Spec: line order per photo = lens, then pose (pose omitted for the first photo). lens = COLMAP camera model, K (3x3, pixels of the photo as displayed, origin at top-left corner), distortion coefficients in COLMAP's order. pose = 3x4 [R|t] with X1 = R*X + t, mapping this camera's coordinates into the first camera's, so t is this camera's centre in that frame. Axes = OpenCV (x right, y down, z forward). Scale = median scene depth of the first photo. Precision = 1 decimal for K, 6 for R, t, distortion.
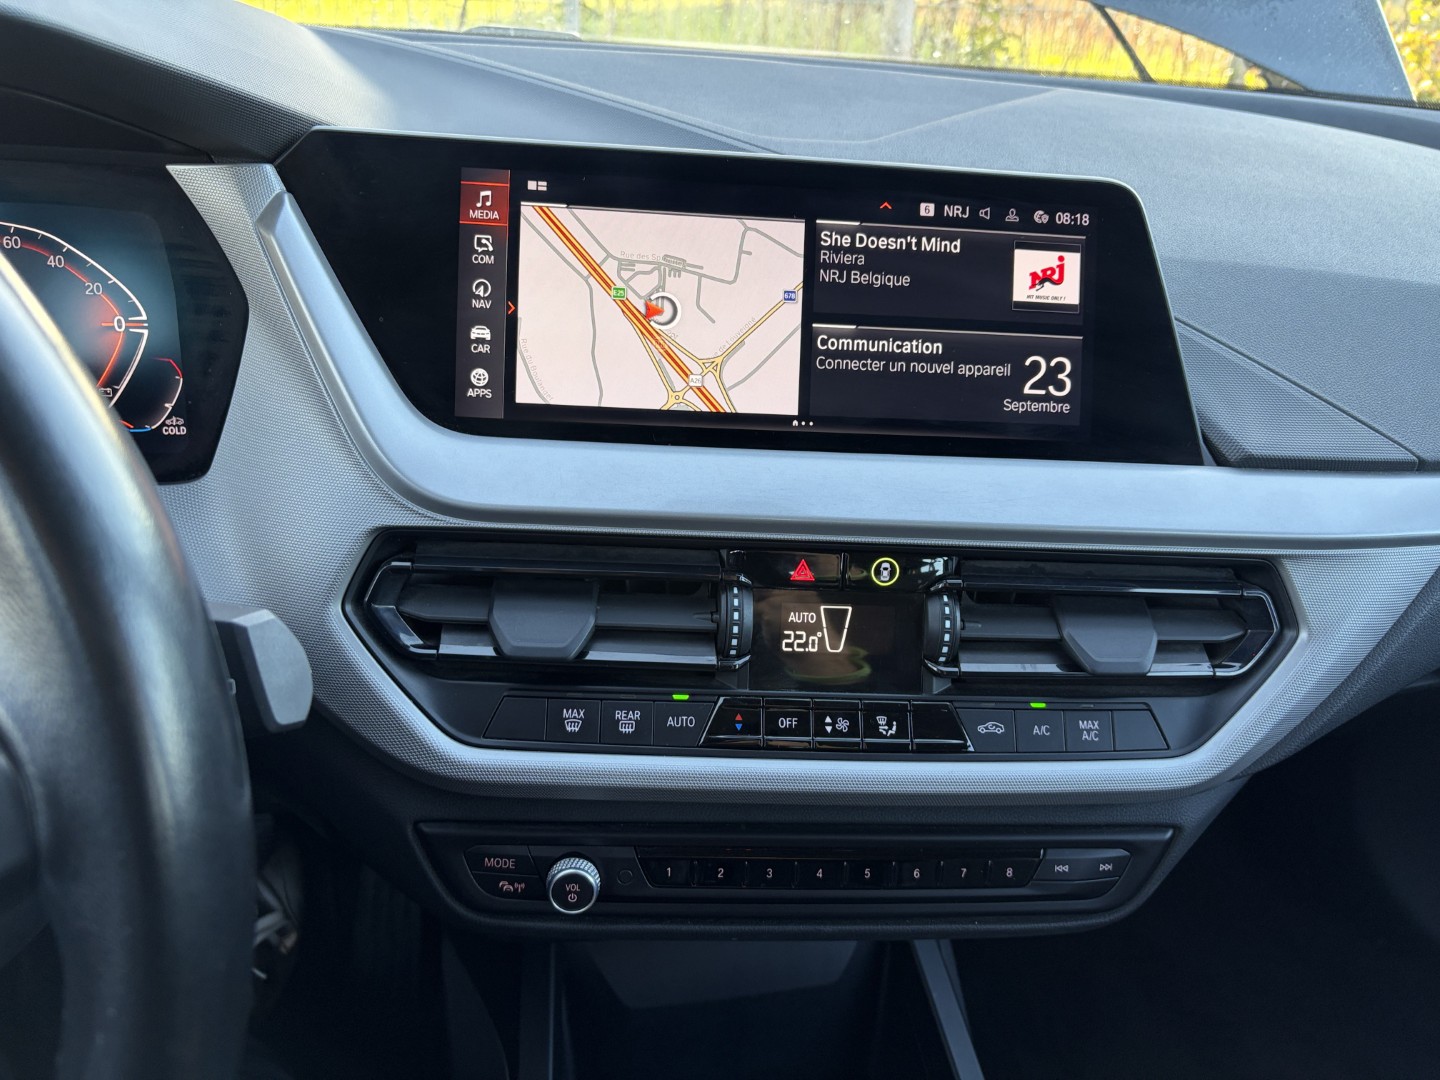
lens RADIAL K [[1094.2, 0, 719.8], [0, 1094.2, 542.2], [0, 0, 1]] dist [0.030230, -0.037178]
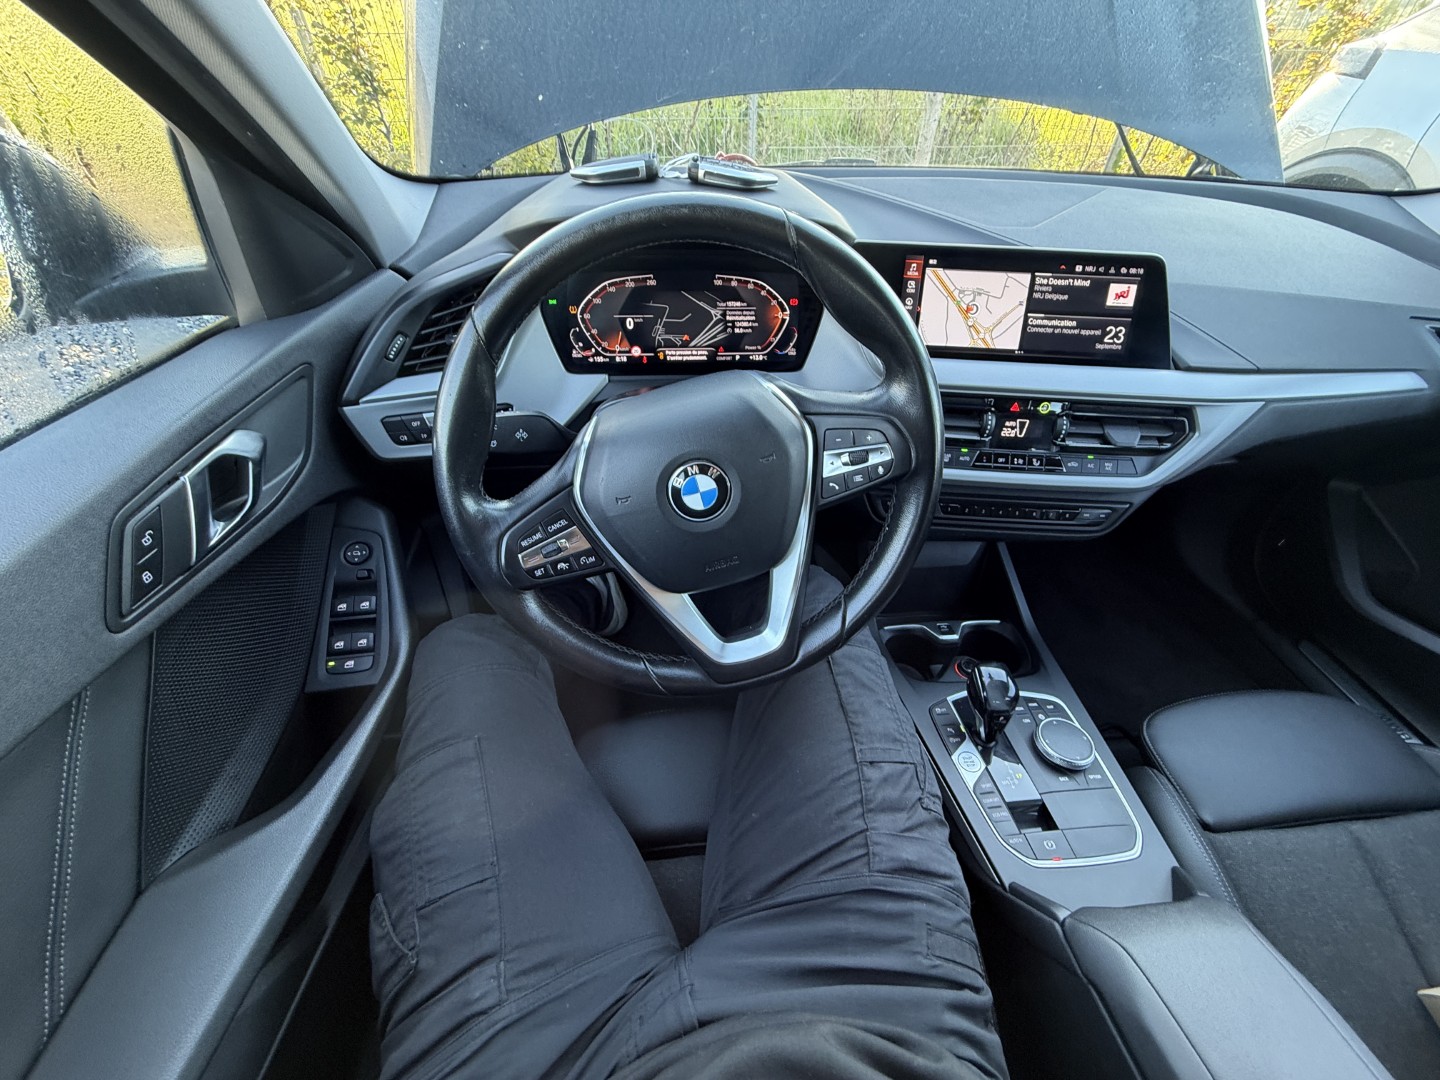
lens RADIAL K [[577.0, 0, 708.9], [0, 577.0, 539.7], [0, 0, 1]] dist [0.002684, -0.000484]
pose [[0.992067, 0.048353, -0.116043, -0.507766], [-0.018885, 0.969919, 0.242695, 0.011205], [0.124287, -0.238579, 0.963137, -0.615818]]
